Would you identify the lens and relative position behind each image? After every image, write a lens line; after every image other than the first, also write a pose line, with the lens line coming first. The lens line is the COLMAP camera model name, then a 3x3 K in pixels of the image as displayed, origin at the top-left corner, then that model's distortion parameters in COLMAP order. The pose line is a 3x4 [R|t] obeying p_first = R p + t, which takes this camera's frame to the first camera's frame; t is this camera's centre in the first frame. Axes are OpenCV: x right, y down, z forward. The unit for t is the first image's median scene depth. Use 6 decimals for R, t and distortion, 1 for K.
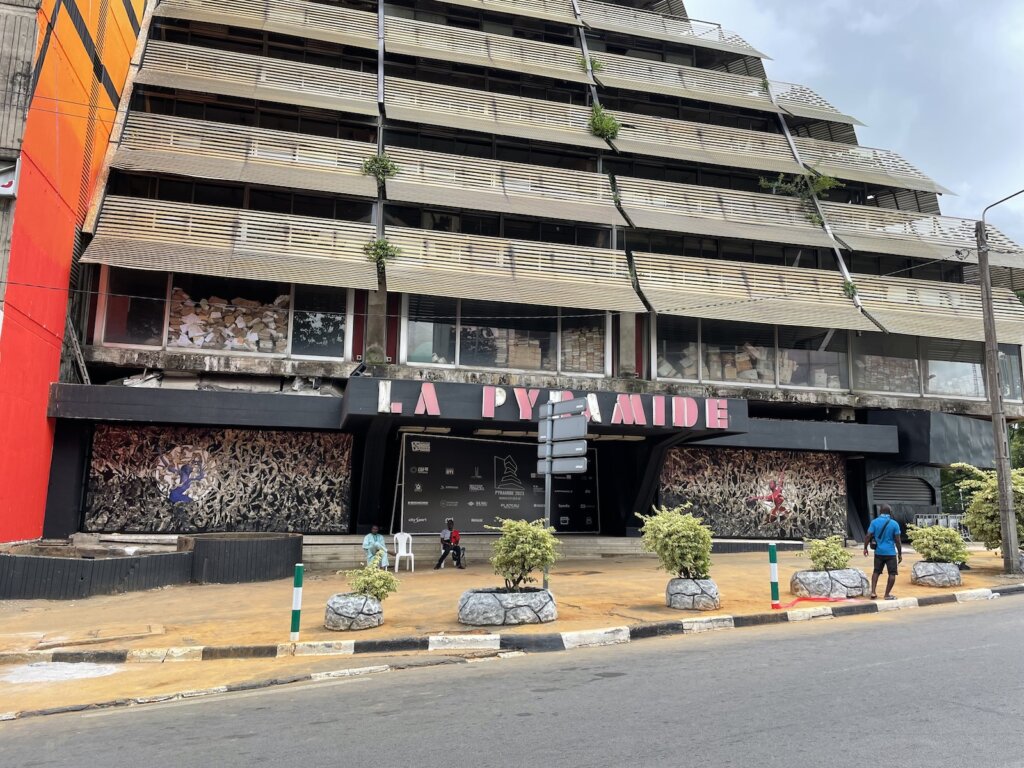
lens RADIAL K [[773.3, 0, 512.0], [0, 773.3, 384.0], [0, 0, 1]] dist [0.077714, -0.103179]
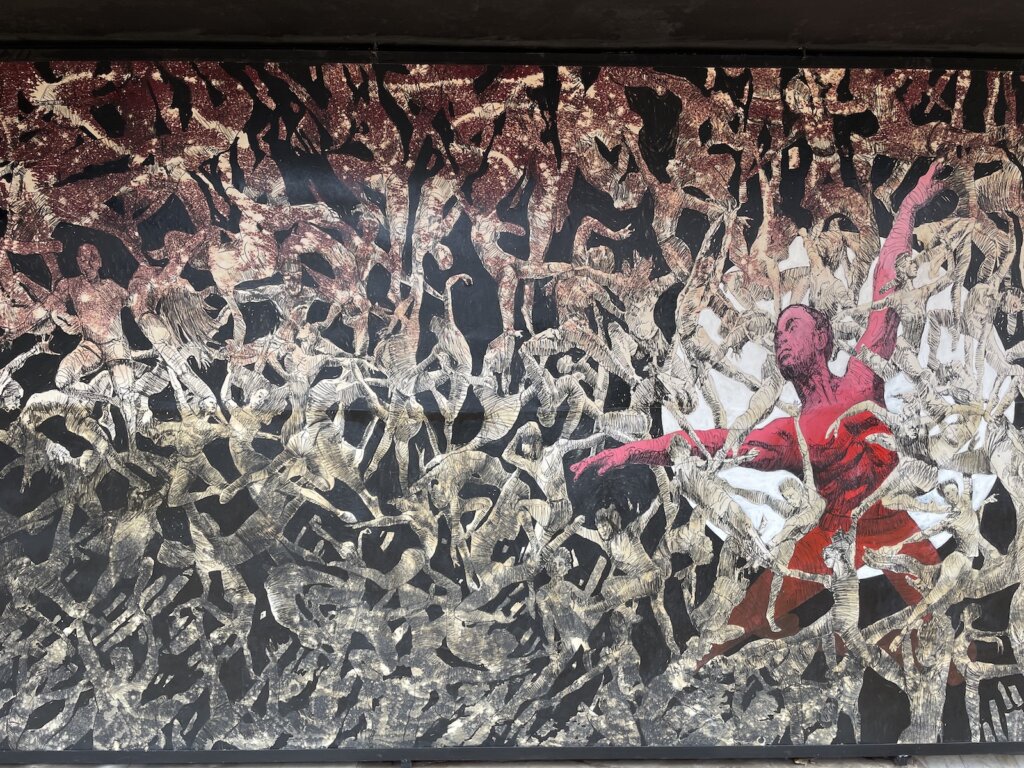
lens RADIAL K [[773.3, 0, 512.0], [0, 773.3, 384.0], [0, 0, 1]] dist [0.077714, -0.103179]
pose [[0.973984, -0.022911, -0.225456, 0.369710], [0.052552, 0.990591, 0.126362, 0.137881], [0.220440, -0.134922, 0.966024, 1.011827]]
